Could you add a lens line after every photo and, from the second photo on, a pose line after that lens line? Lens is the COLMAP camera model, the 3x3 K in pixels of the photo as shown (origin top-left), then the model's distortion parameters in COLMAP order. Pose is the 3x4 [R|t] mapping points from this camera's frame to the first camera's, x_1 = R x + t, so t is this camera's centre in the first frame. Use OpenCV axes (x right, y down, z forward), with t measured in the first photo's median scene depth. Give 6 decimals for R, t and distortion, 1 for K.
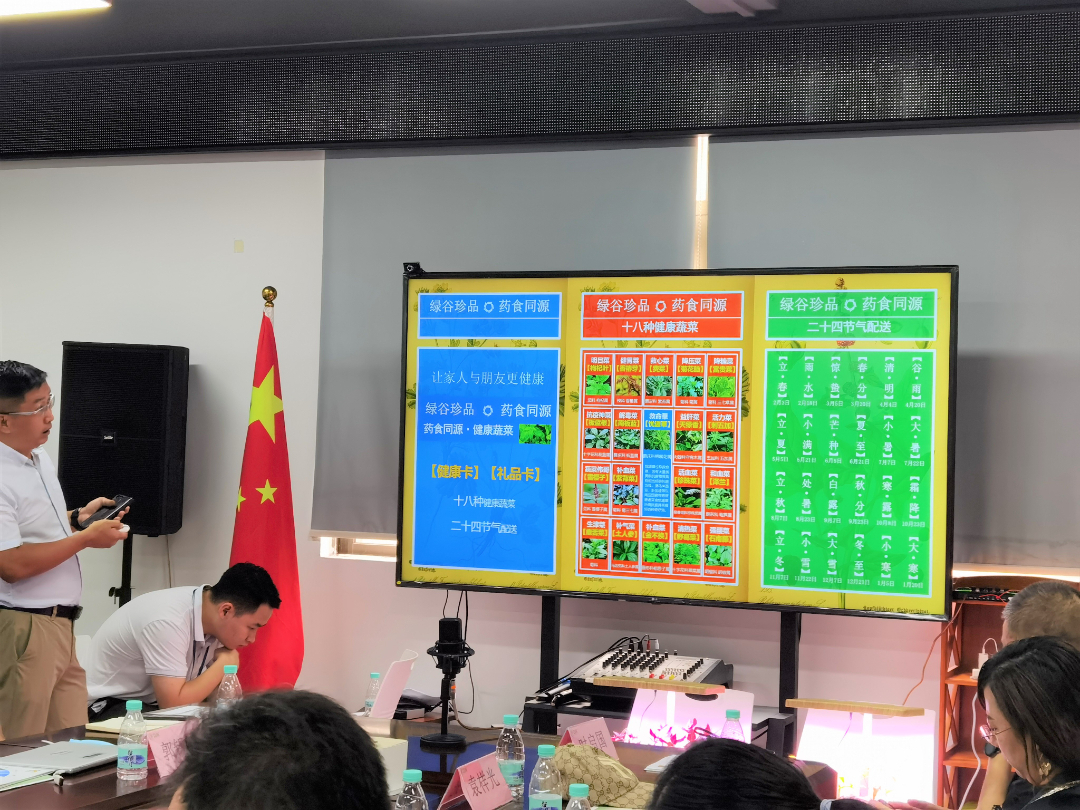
lens RADIAL K [[1822.0, 0, 540.0], [0, 1822.0, 405.0], [0, 0, 1]] dist [0.033991, 0.097608]
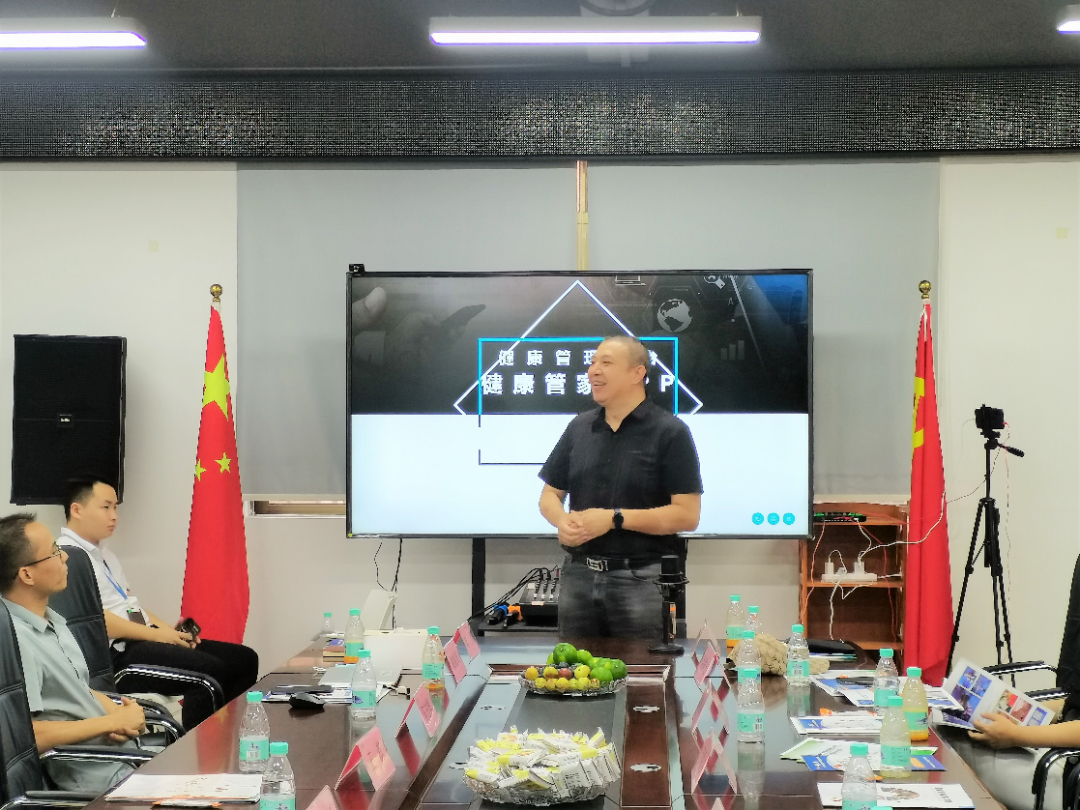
lens RADIAL K [[1754.7, 0, 523.0], [0, 1754.7, 401.1], [0, 0, 1]] dist [0.034468, -0.020066]
pose [[0.943325, -0.028410, 0.330654, -0.345177], [0.021368, 0.999461, 0.024912, -0.015316], [-0.331183, -0.016434, 0.943423, -0.110537]]
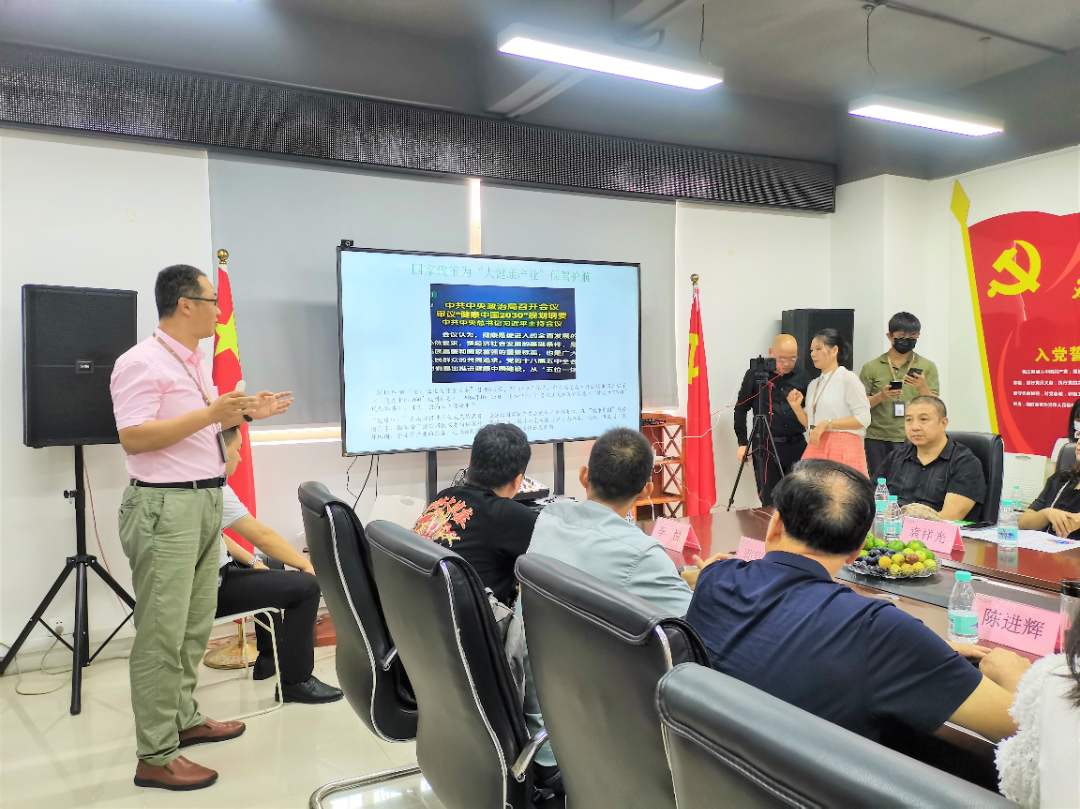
lens RADIAL K [[849.4, 0, 567.2], [0, 849.4, 424.7], [0, 0, 1]] dist [0.037310, -0.002358]
pose [[0.604521, -0.089692, 0.791524, -0.523676], [0.020129, 0.995044, 0.097380, 0.007839], [-0.796335, -0.042936, 0.603330, 0.427533]]
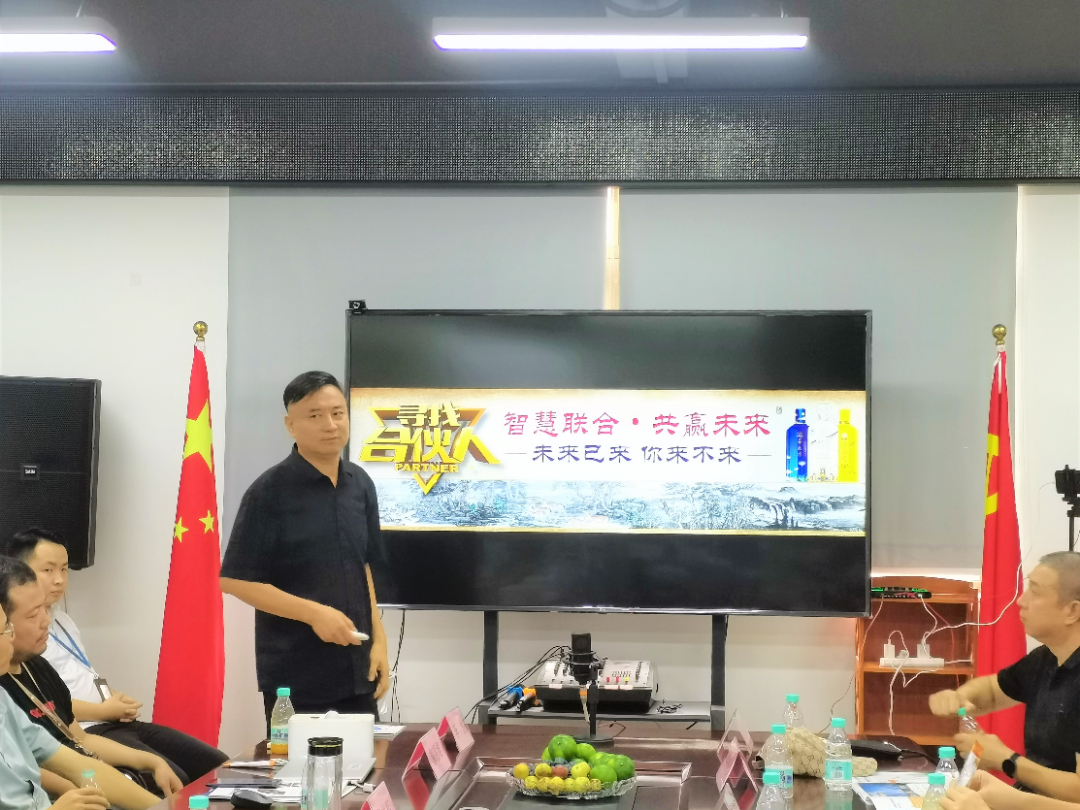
lens RADIAL K [[1854.5, 0, 530.9], [0, 1854.5, 406.7], [0, 0, 1]] dist [0.032837, 0.036197]
pose [[0.952984, -0.007349, 0.302933, -0.297968], [0.010296, 0.999914, -0.008132, -0.006816], [-0.302847, 0.010869, 0.952977, -0.050989]]
